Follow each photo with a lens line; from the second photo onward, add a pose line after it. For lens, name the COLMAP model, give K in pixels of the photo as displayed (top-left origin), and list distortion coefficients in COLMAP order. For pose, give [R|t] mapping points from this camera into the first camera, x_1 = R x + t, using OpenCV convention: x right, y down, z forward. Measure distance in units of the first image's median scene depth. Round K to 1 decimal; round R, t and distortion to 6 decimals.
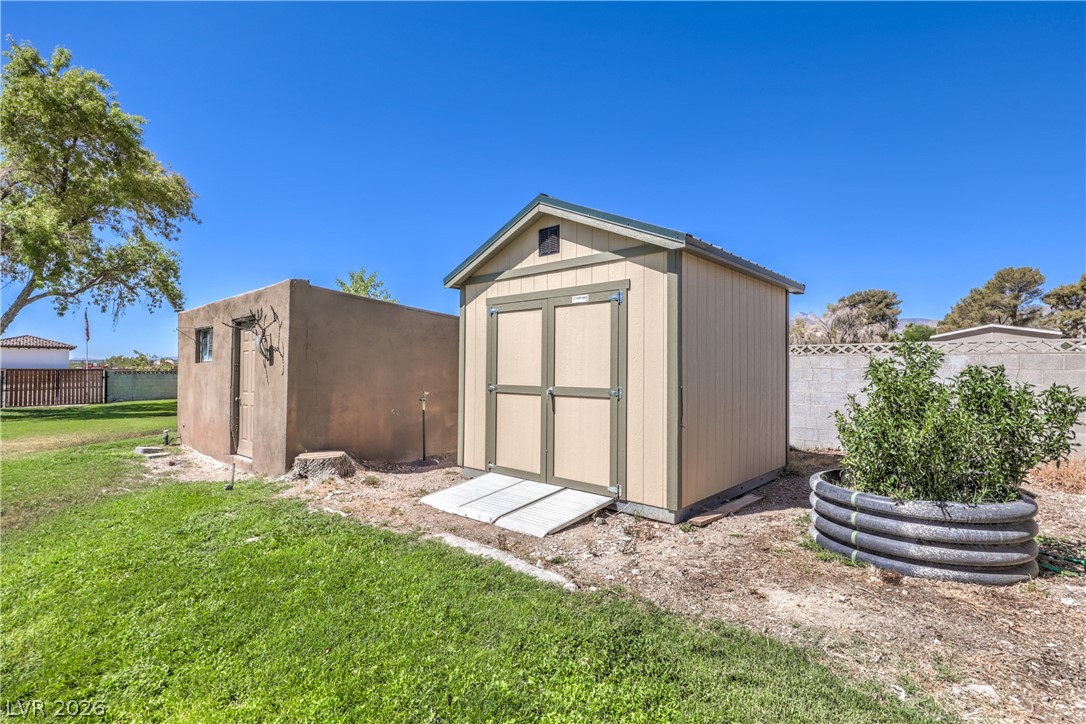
lens RADIAL K [[505.7, 0, 542.1], [0, 505.7, 362.1], [0, 0, 1]] dist [-0.000549, 0.000172]
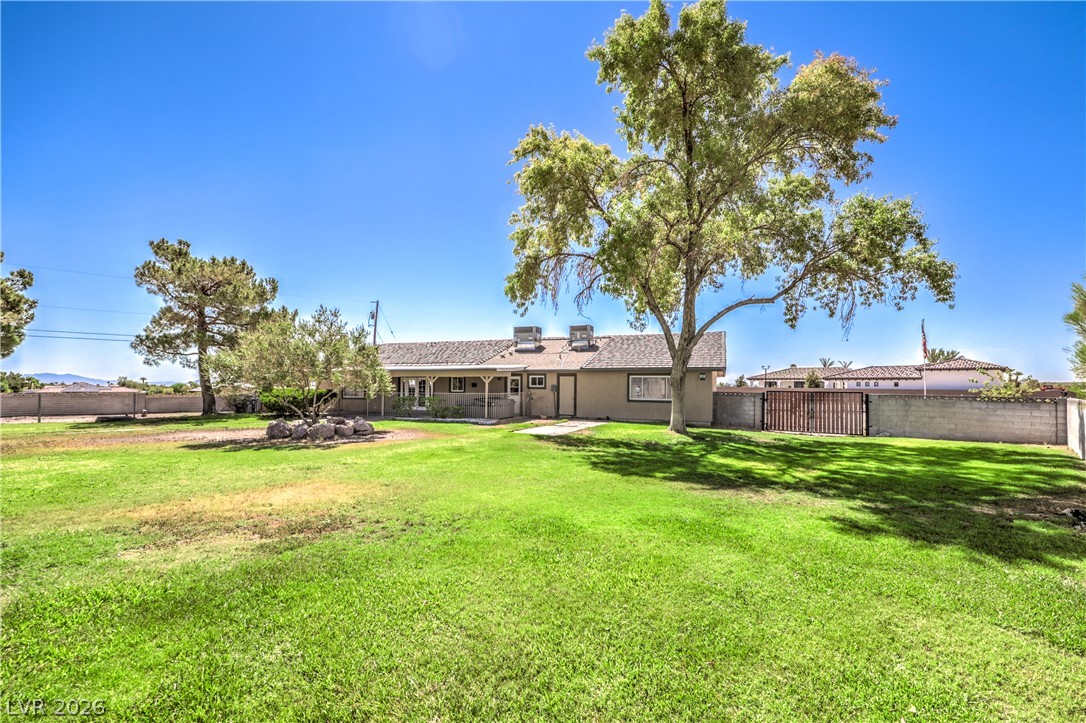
lens RADIAL K [[450.5, 0, 540.2], [0, 450.5, 365.2], [0, 0, 1]] dist [0.001051, -0.000053]
pose [[-0.039645, -0.045732, -0.998167, -0.686006], [0.003909, 0.998937, -0.045923, 0.015041], [0.999206, -0.005723, -0.039424, 2.300116]]
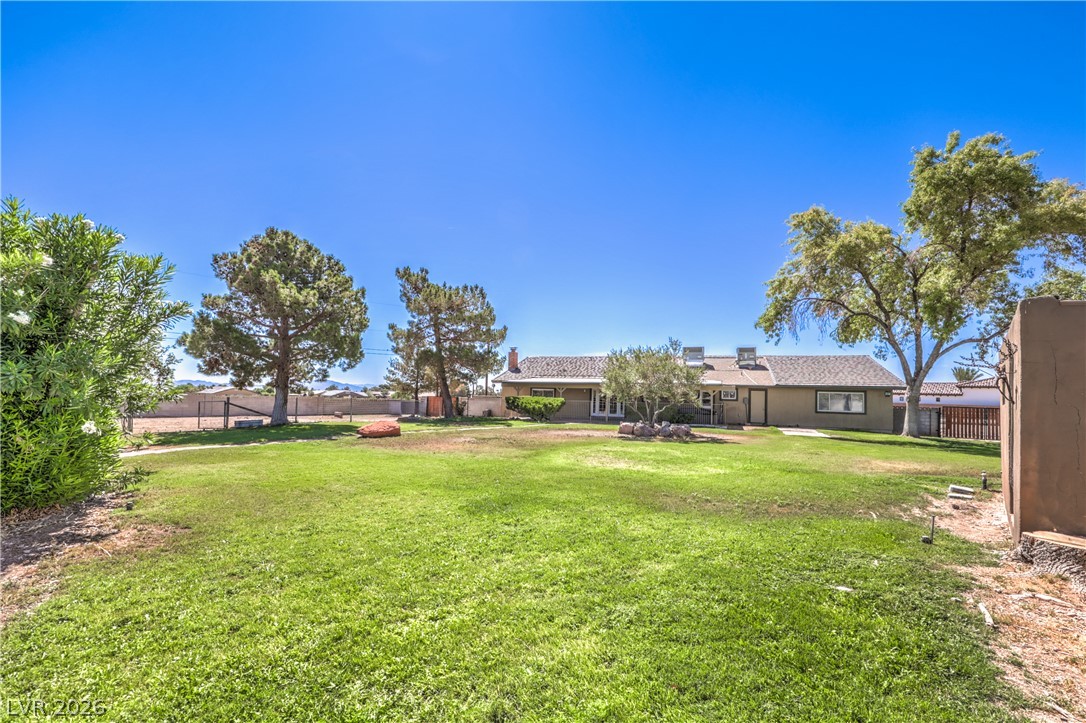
lens RADIAL K [[452.8, 0, 559.8], [0, 452.8, 367.0], [0, 0, 1]] dist [0.000837, 0.000132]
pose [[-0.007683, -0.058807, -0.998240, 0.205827], [-0.014662, 0.998169, -0.058690, -0.008623], [0.999863, 0.014185, -0.008531, 0.295409]]
